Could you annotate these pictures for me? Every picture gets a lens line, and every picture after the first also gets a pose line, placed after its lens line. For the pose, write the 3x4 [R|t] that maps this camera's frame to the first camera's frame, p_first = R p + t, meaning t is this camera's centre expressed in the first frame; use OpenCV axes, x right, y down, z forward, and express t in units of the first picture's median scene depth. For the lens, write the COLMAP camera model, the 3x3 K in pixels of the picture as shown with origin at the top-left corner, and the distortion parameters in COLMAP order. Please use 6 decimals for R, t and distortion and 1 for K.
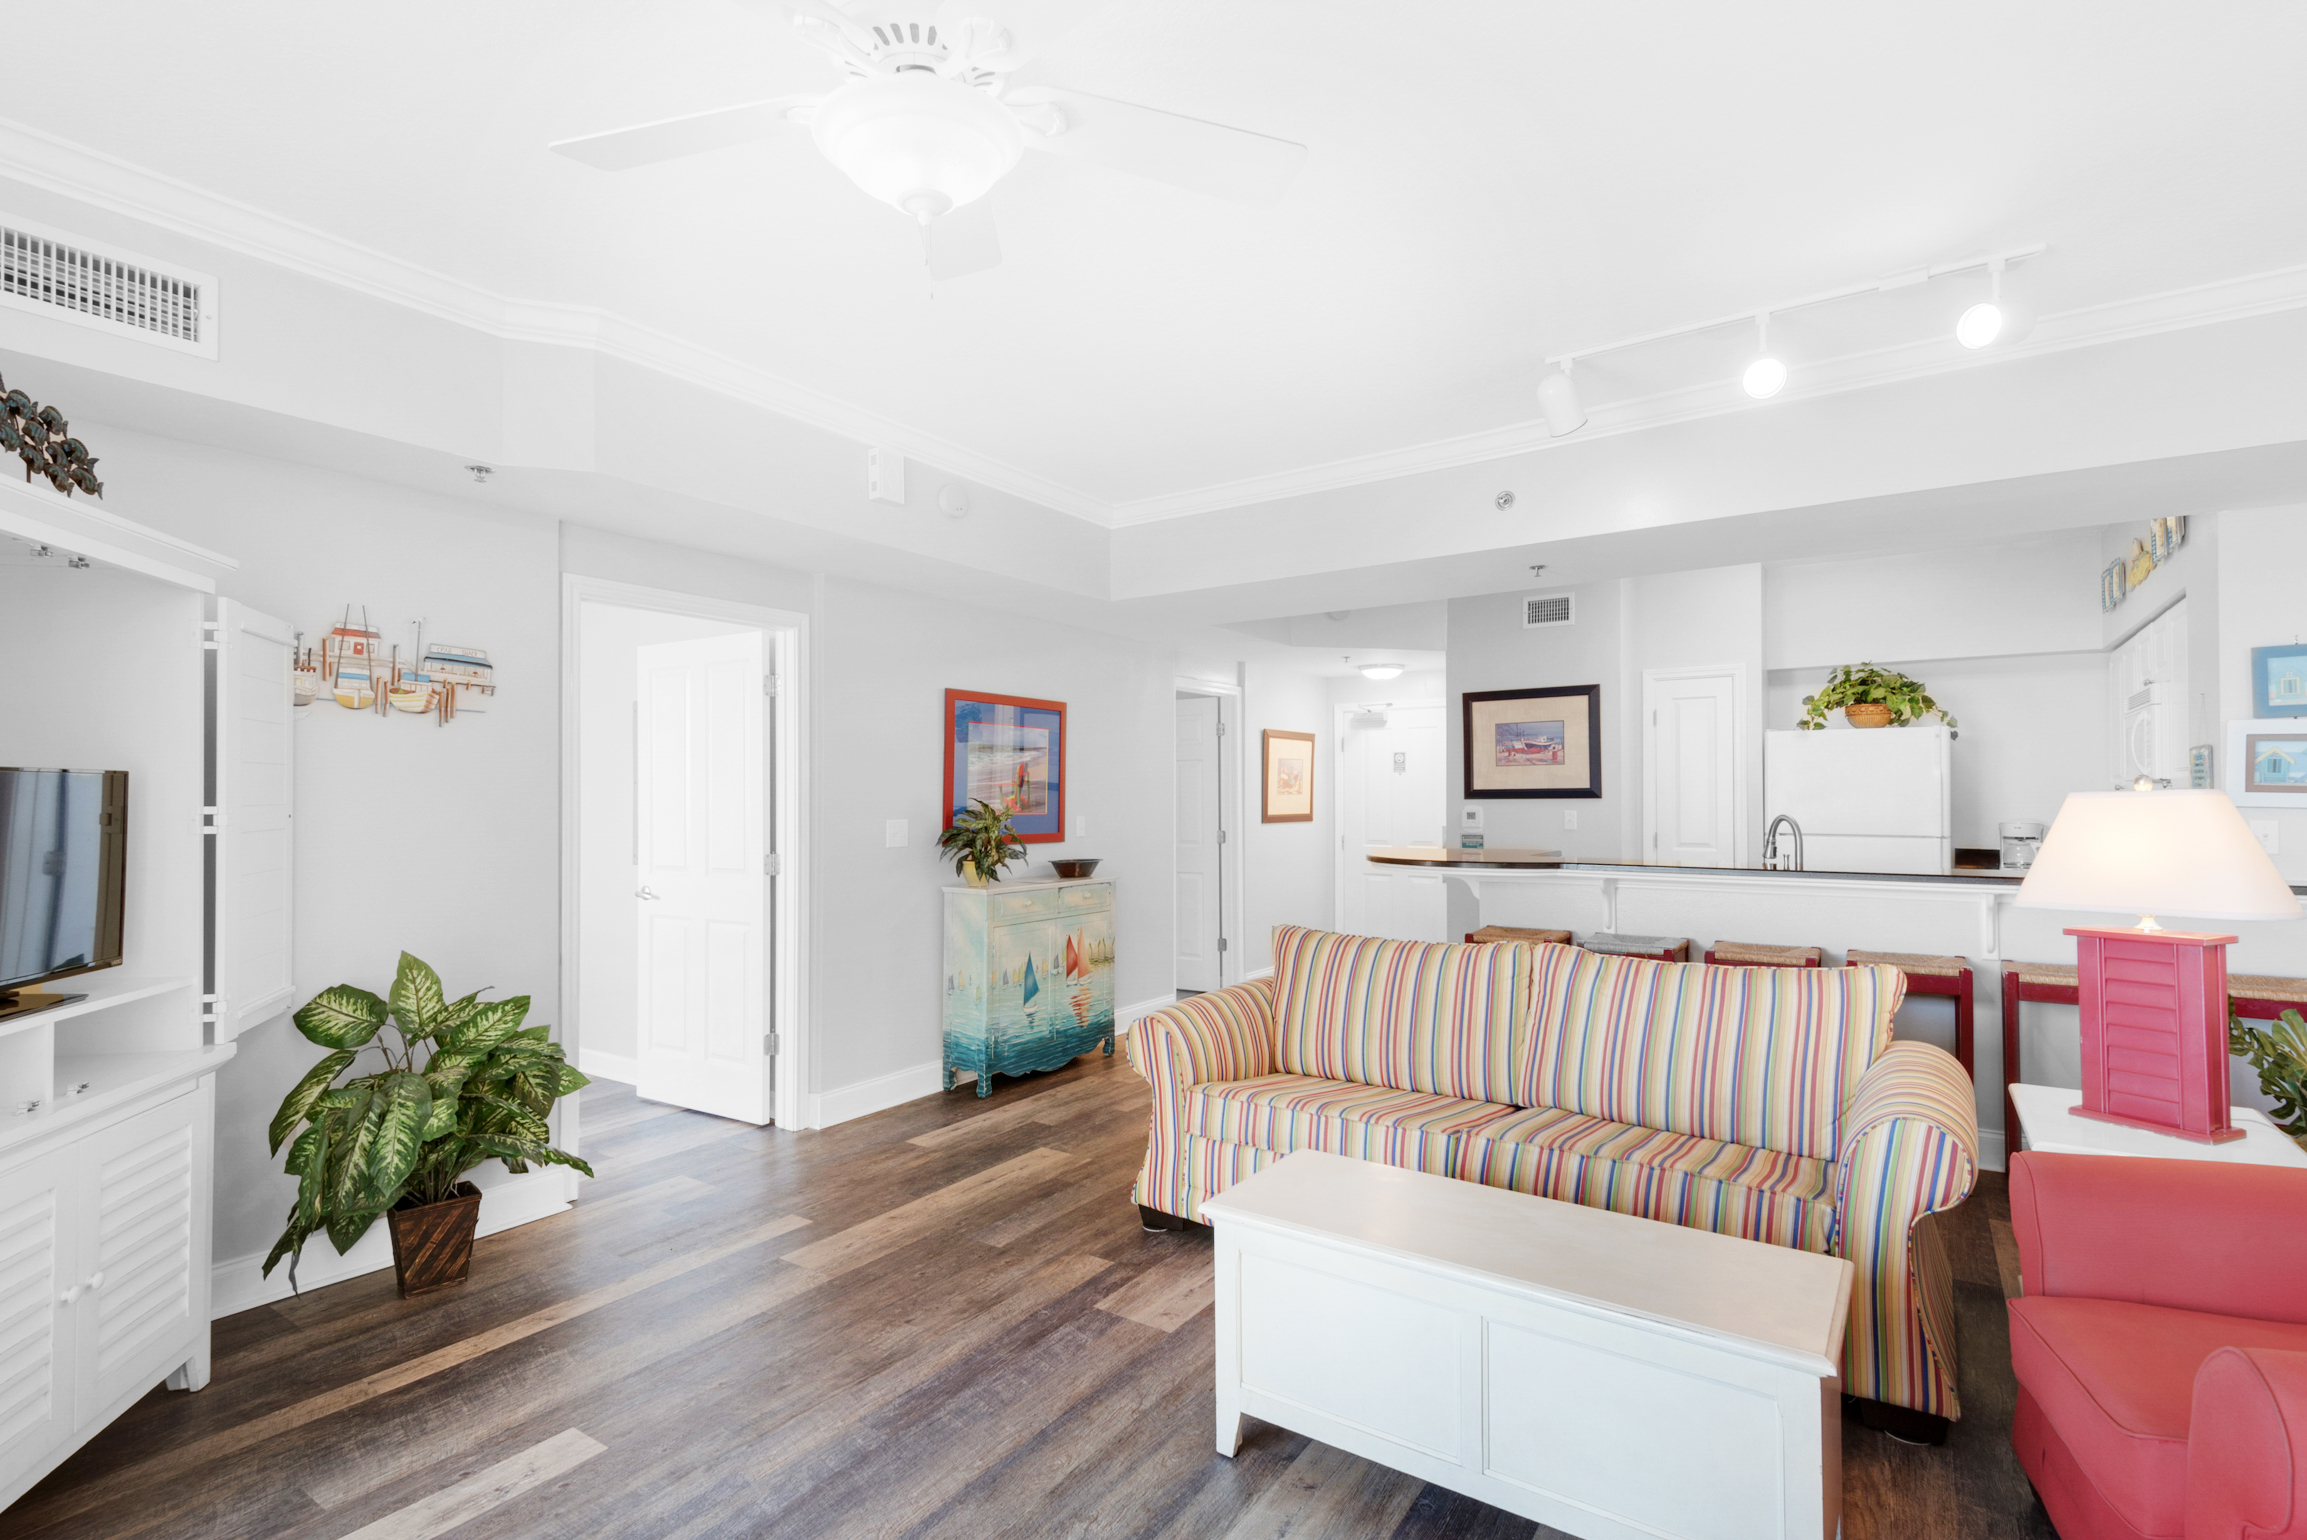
lens RADIAL K [[1108.5, 0, 1156.2], [0, 1108.5, 780.3], [0, 0, 1]] dist [0.001075, -0.000106]
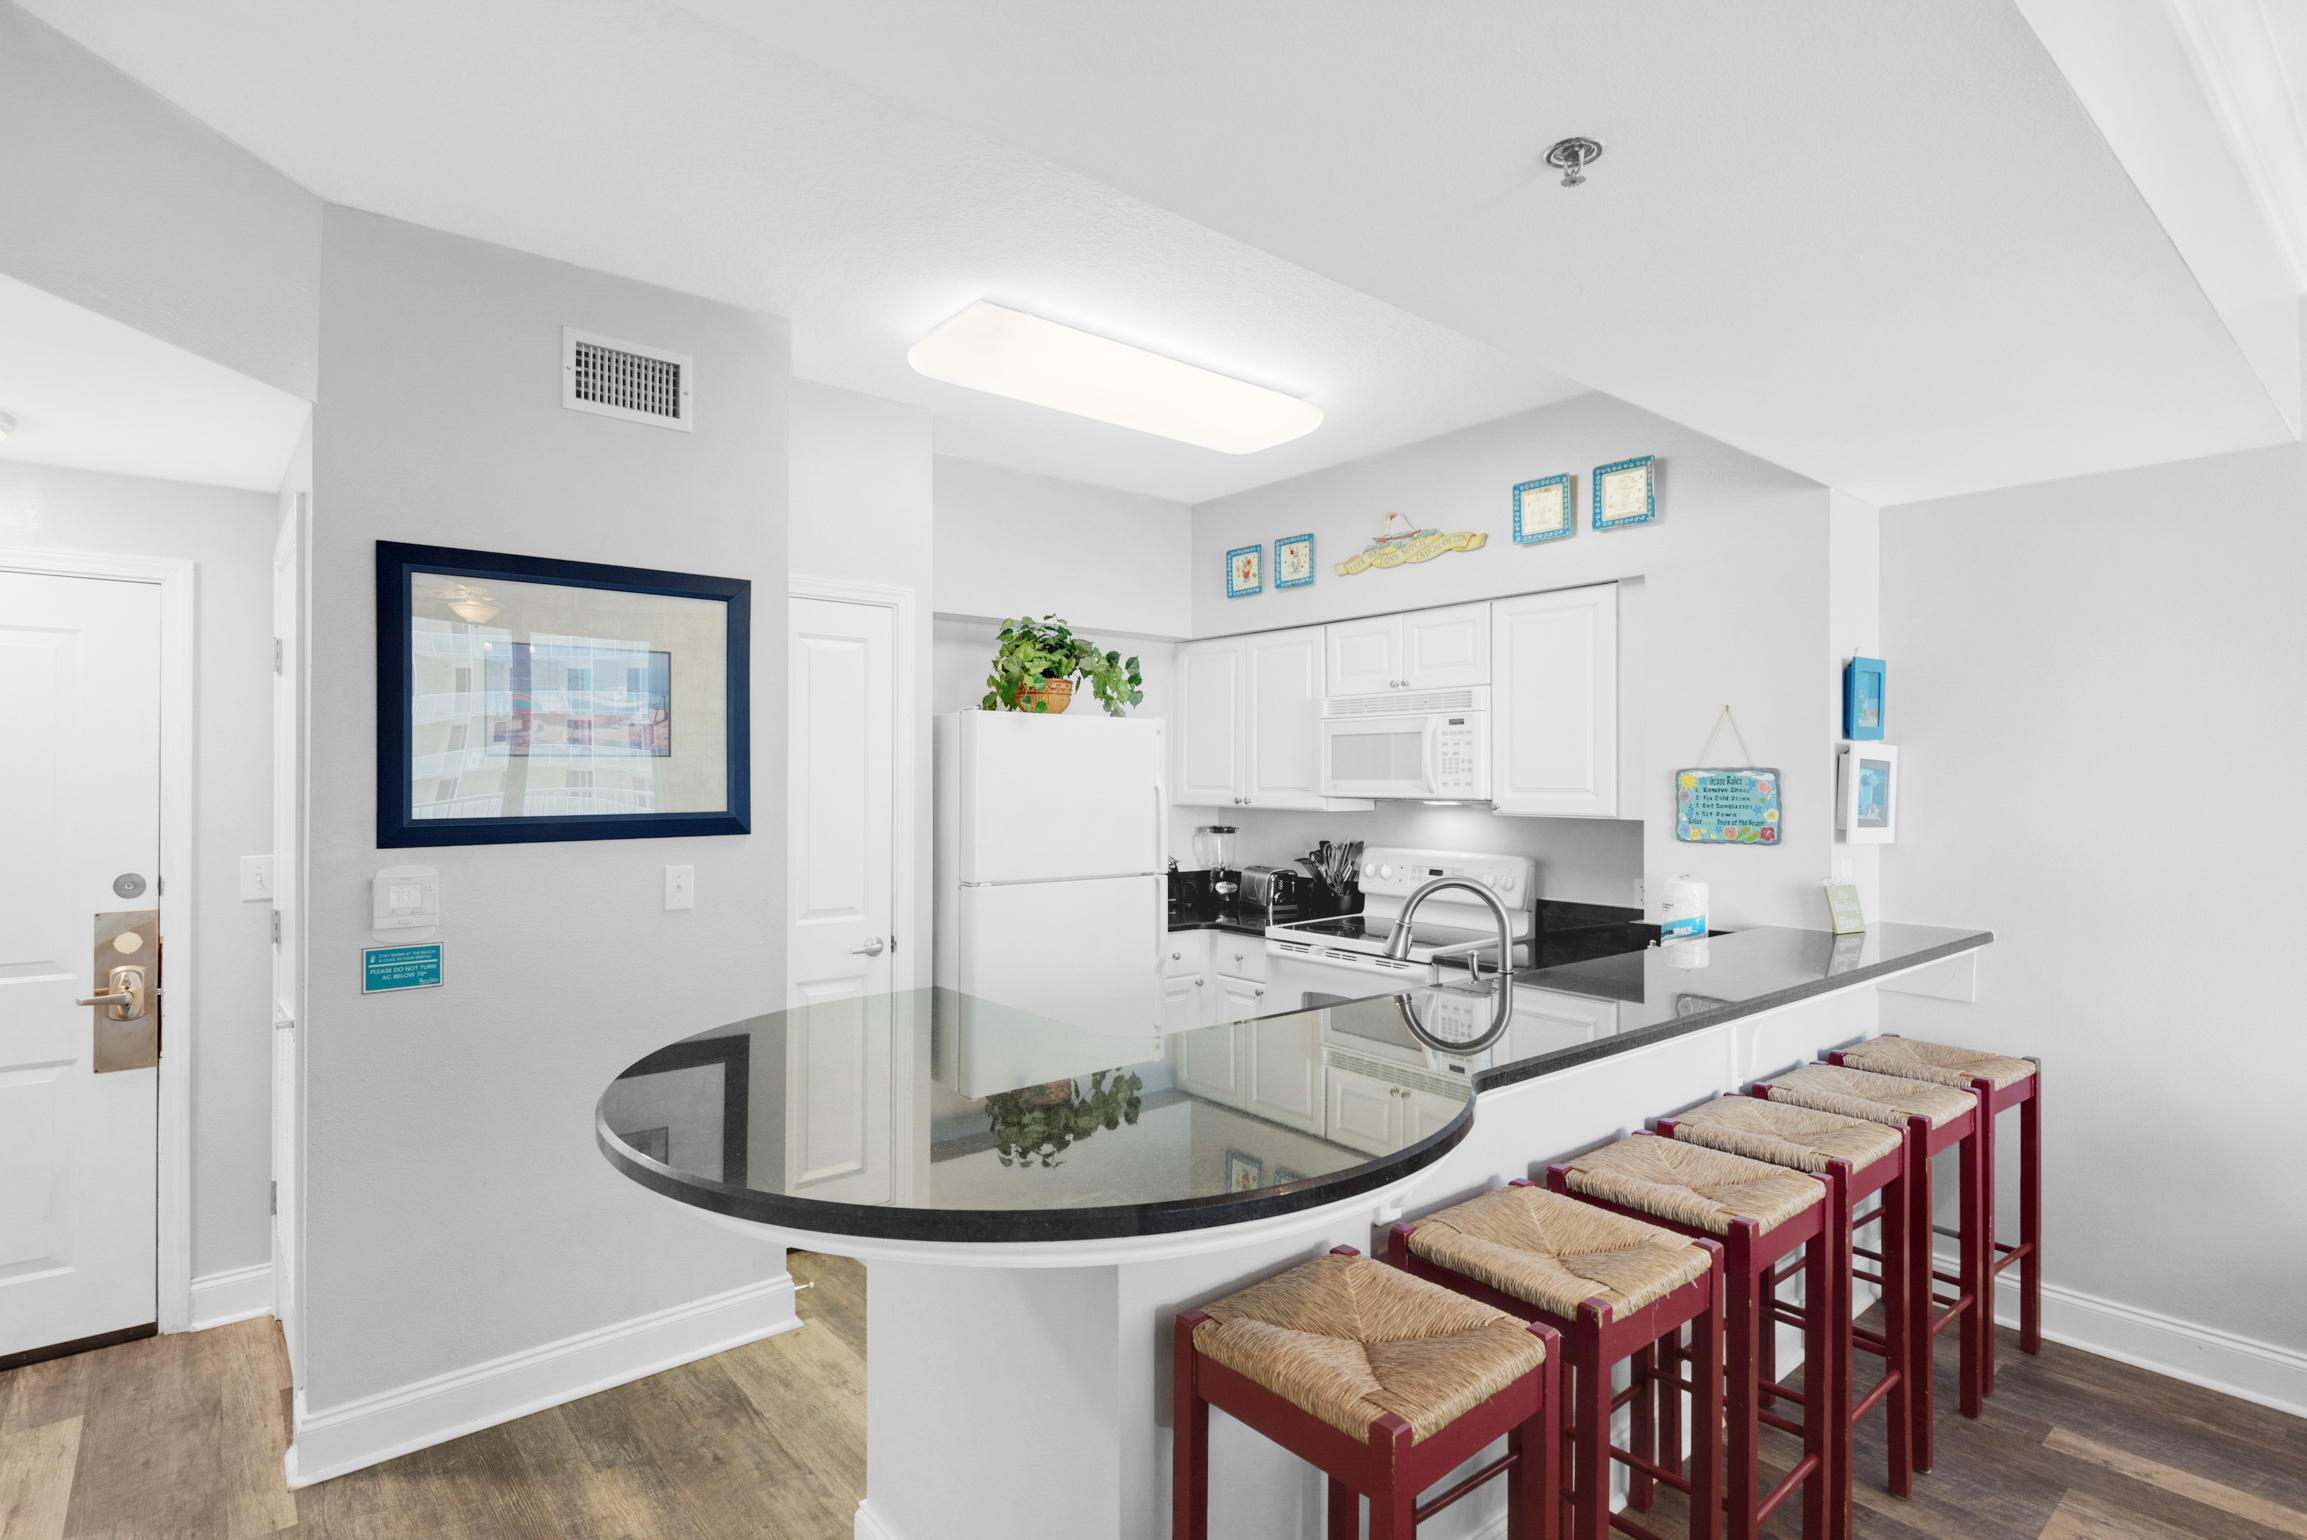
lens RADIAL K [[1151.9, 0, 1150.0], [0, 1151.9, 780.4], [0, 0, 1]] dist [0.001472, 0.000087]
pose [[0.278264, 0.012060, 0.960429, 0.004097], [-0.023509, 0.999707, -0.005742, -0.017142], [-0.960217, -0.020981, 0.278466, 1.510733]]
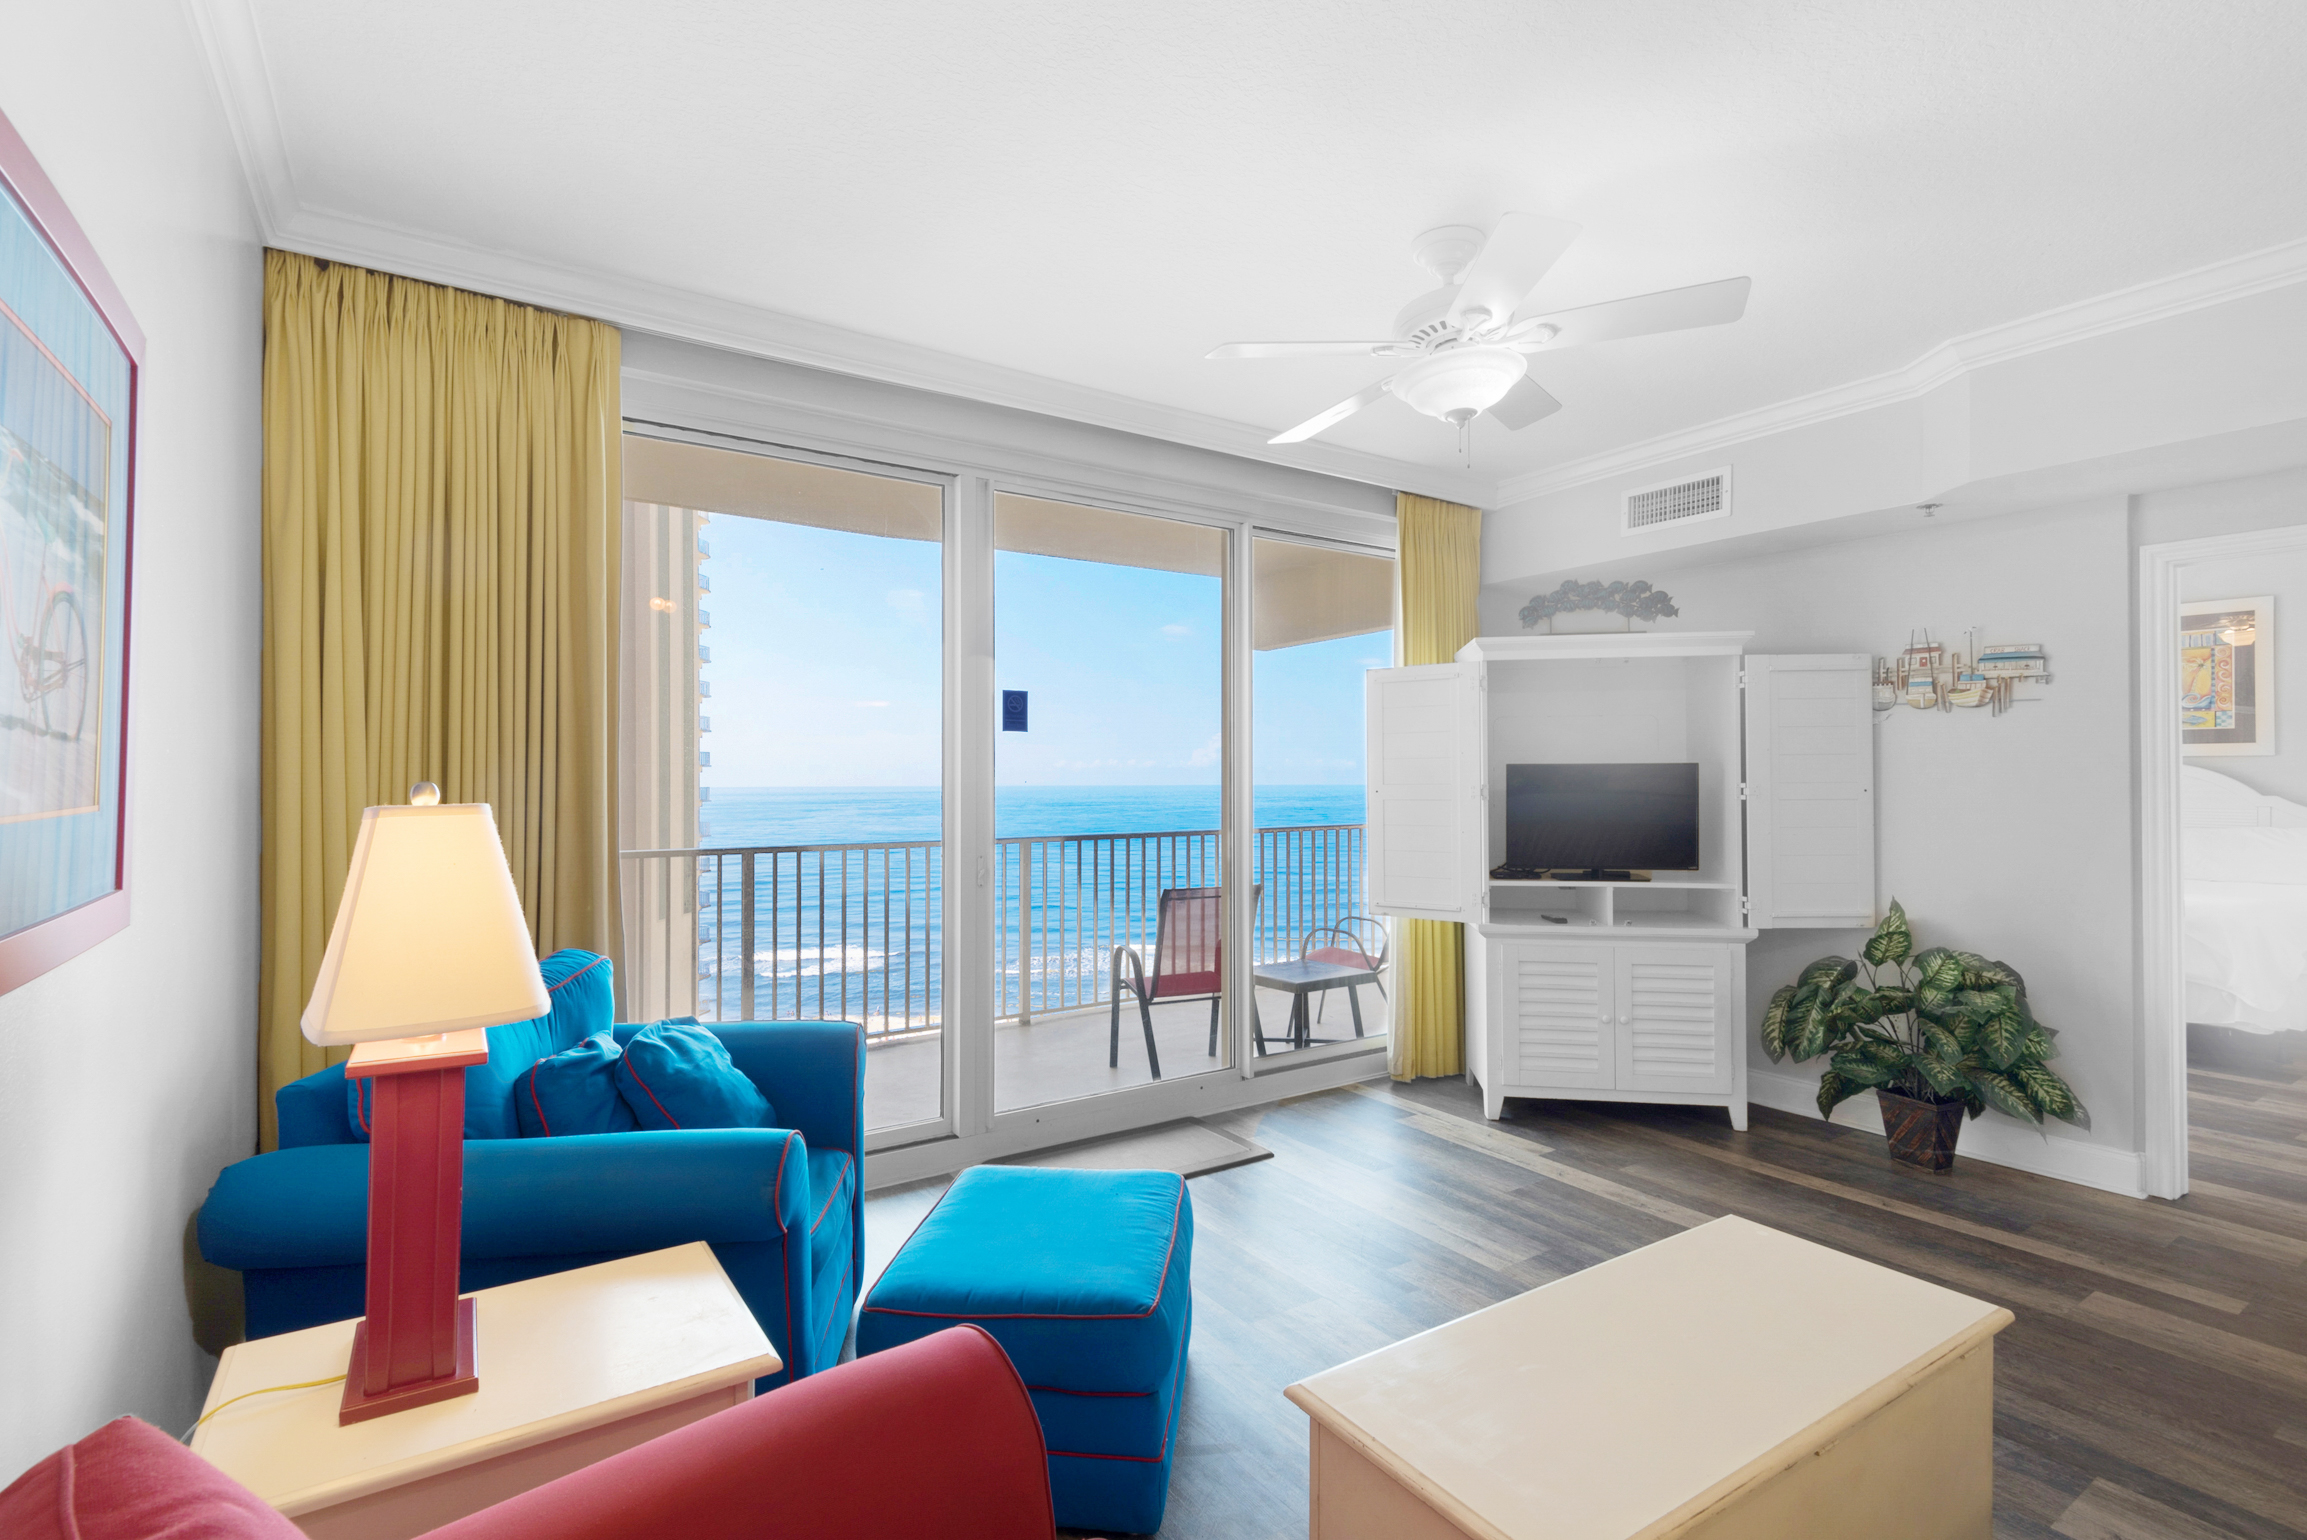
lens RADIAL K [[1046.0, 0, 1143.3], [0, 1046.0, 767.5], [0, 0, 1]] dist [0.002859, 0.000287]
pose [[-0.382640, -0.001729, -0.923896, 0.755560], [0.017756, 0.999800, -0.009225, -0.000792], [0.923727, -0.019934, -0.382533, 0.628645]]
